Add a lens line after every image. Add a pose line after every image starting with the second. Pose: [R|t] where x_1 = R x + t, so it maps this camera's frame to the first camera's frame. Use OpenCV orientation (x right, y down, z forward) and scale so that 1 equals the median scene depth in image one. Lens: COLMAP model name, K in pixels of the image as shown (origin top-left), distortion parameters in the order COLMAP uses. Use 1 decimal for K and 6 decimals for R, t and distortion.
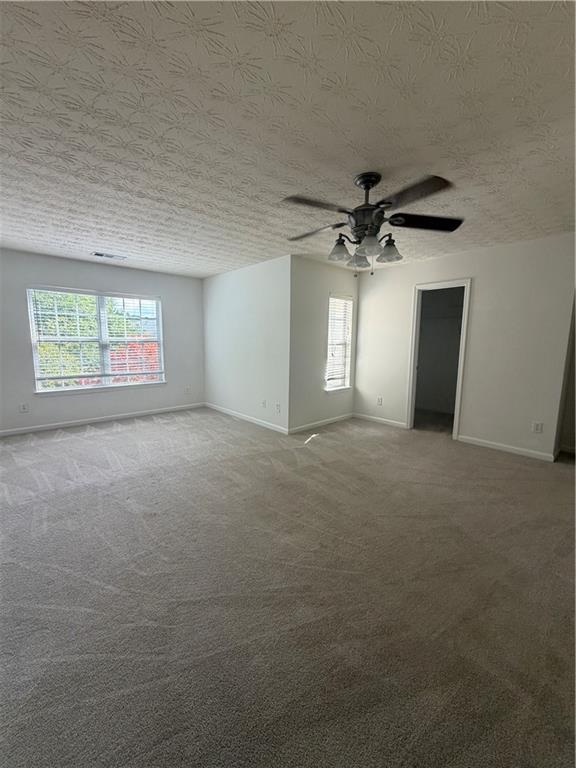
lens RADIAL K [[305.7, 0, 289.0], [0, 305.7, 385.8], [0, 0, 1]] dist [-0.000484, -0.000011]
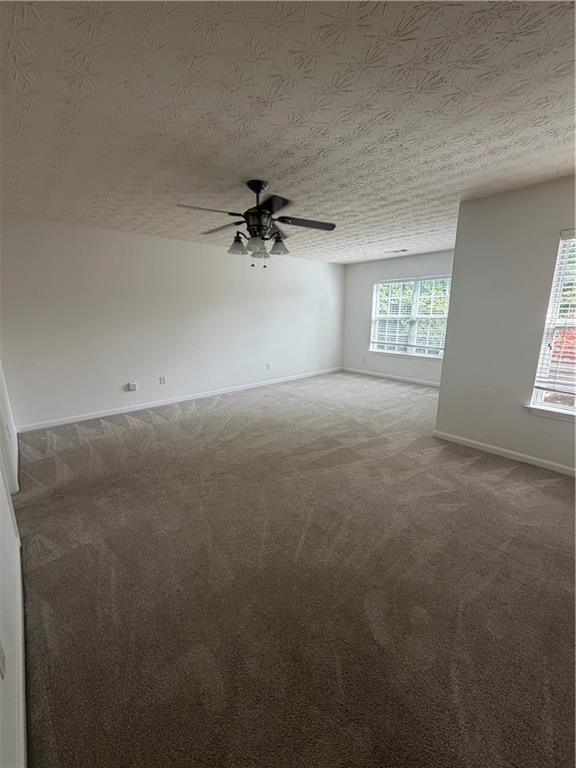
lens RADIAL K [[305.7, 0, 289.6], [0, 305.7, 384.1], [0, 0, 1]] dist [-0.000484, -0.000011]
pose [[-0.022807, 0.217194, -0.975862, 0.801595], [-0.142063, 0.965506, 0.218210, -0.101200], [0.989595, 0.143610, 0.008835, 0.616931]]
